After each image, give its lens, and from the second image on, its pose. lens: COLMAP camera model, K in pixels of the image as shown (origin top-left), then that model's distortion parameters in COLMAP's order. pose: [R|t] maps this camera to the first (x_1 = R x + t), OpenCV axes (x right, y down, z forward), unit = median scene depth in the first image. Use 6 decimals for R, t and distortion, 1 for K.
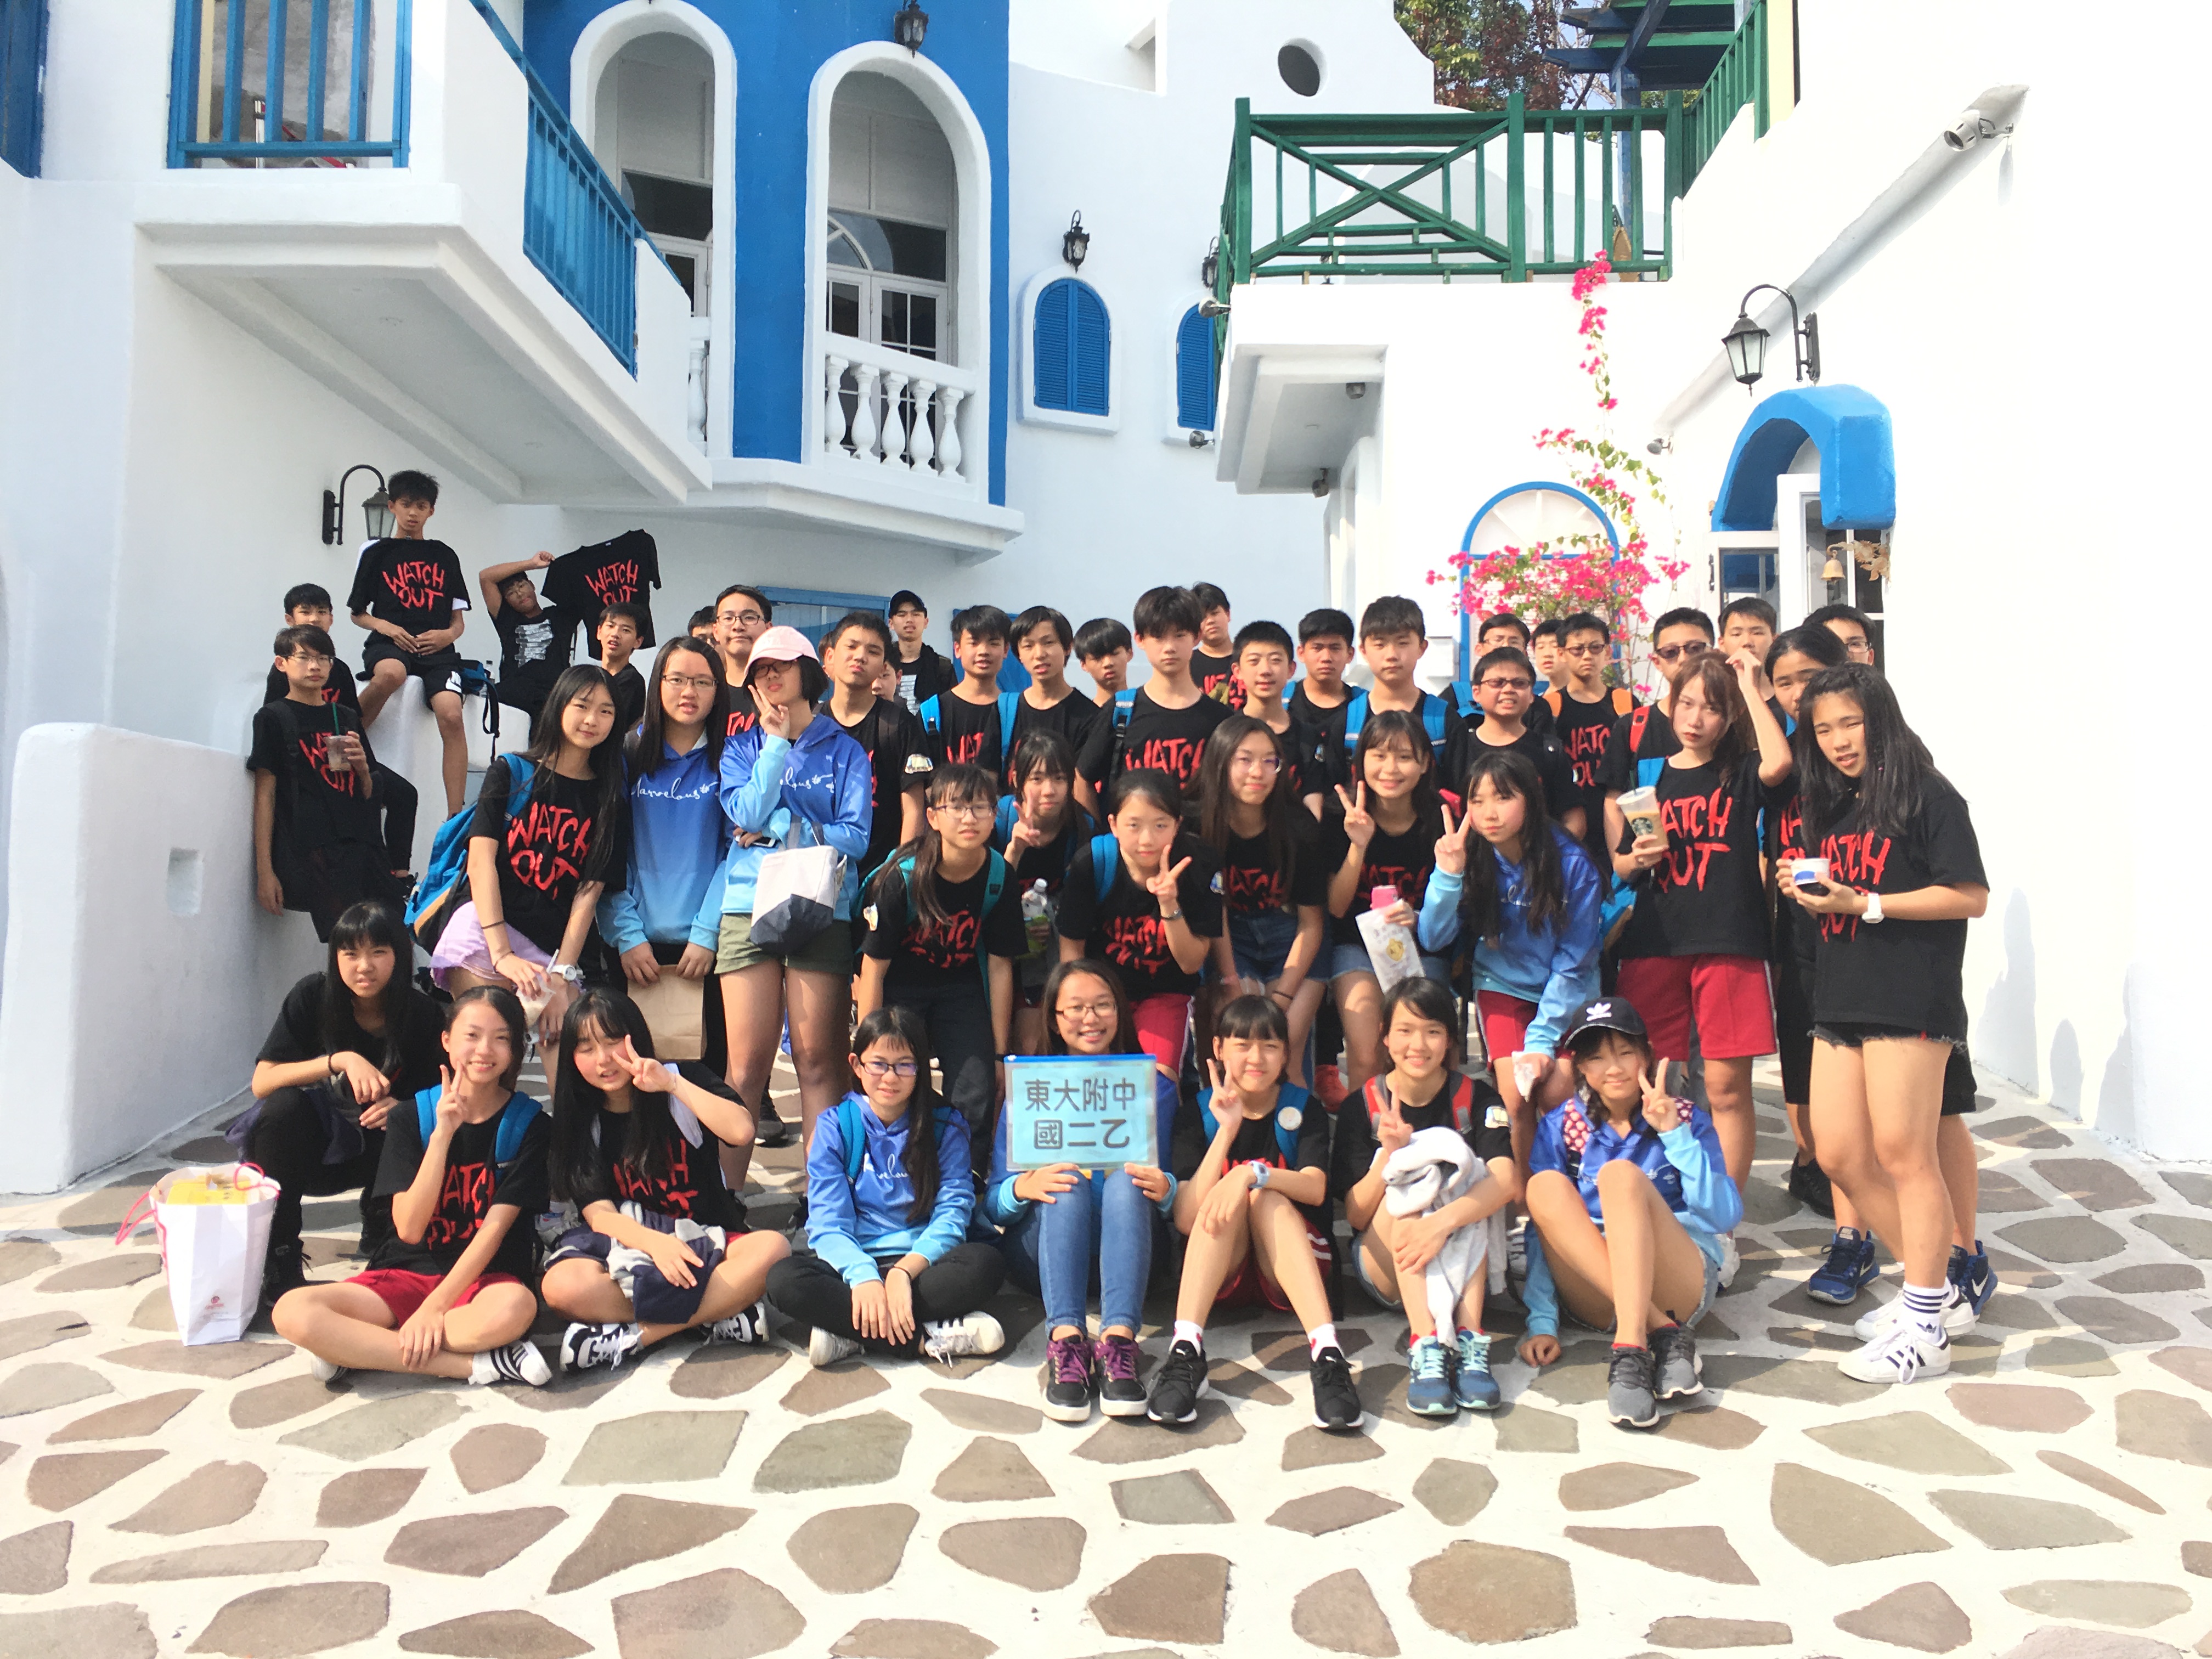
lens RADIAL K [[1898.1, 0, 1105.4], [0, 1898.1, 783.0], [0, 0, 1]] dist [0.082421, -0.112678]
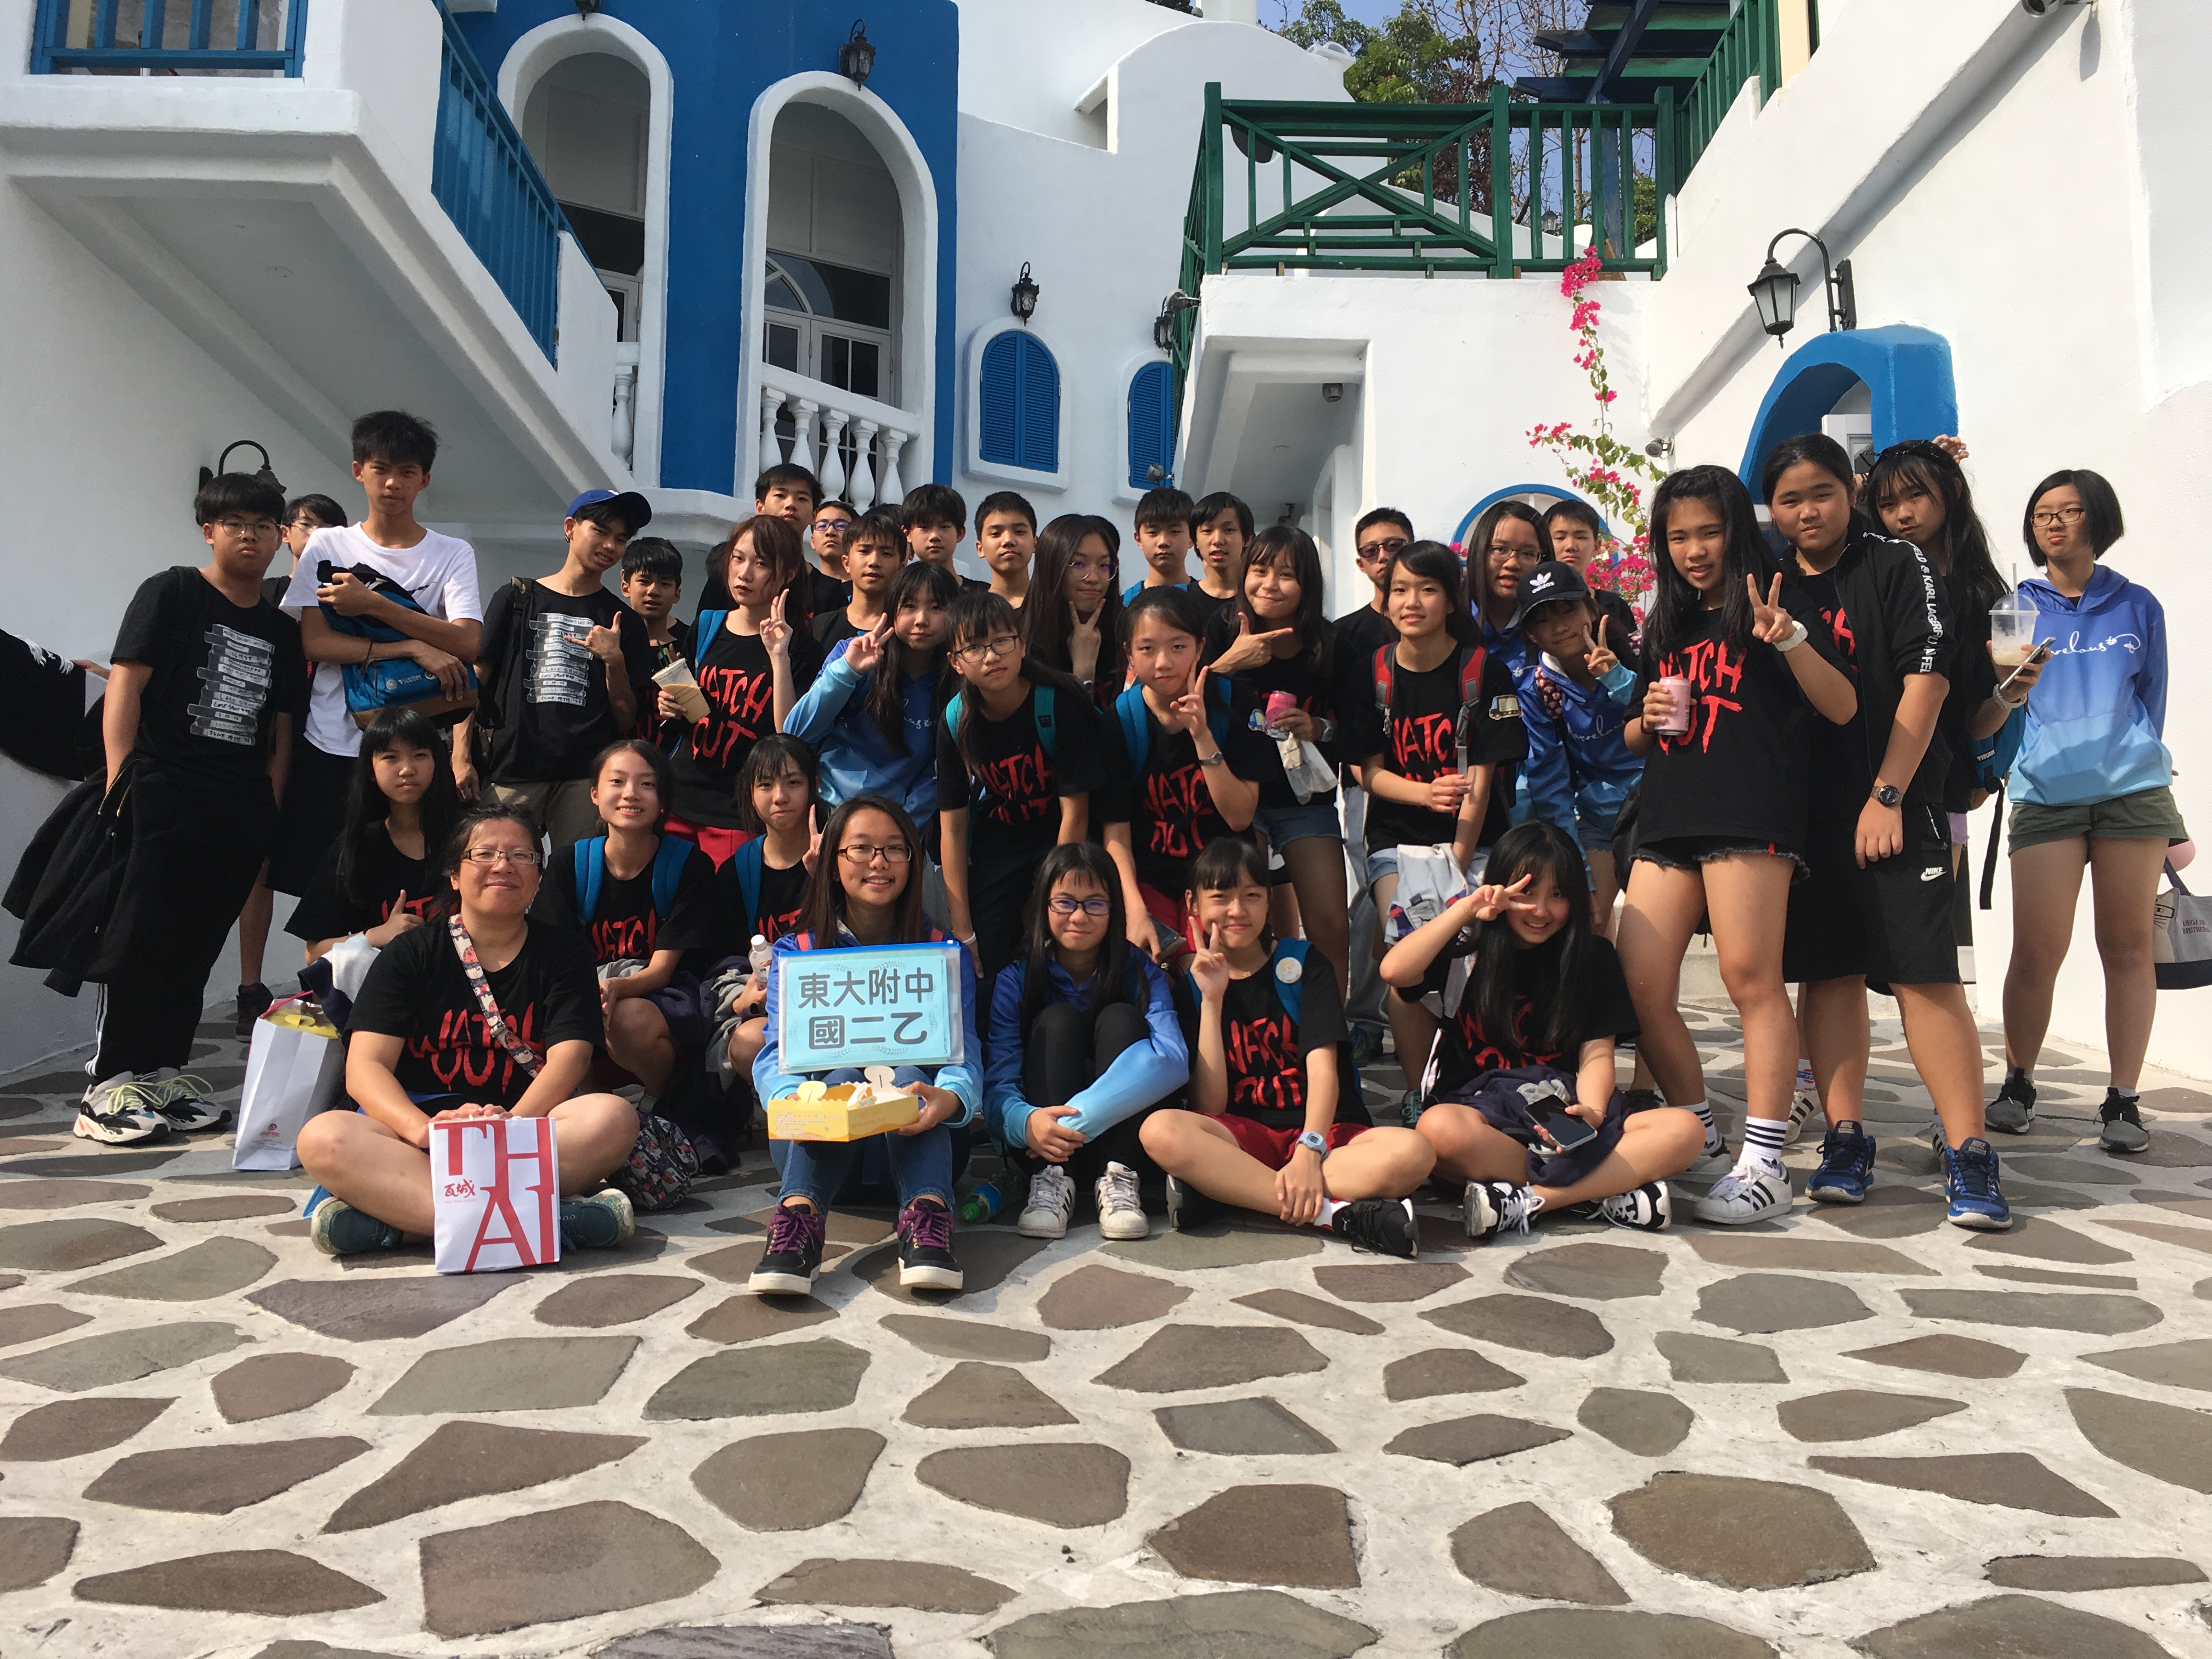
lens RADIAL K [[1898.1, 0, 1105.4], [0, 1898.1, 783.0], [0, 0, 1]] dist [0.082421, -0.112678]
pose [[0.999245, 0.008101, 0.037991, -0.014502], [-0.005017, 0.996736, -0.080571, 0.062698], [-0.038520, 0.080320, 0.996025, 0.090823]]
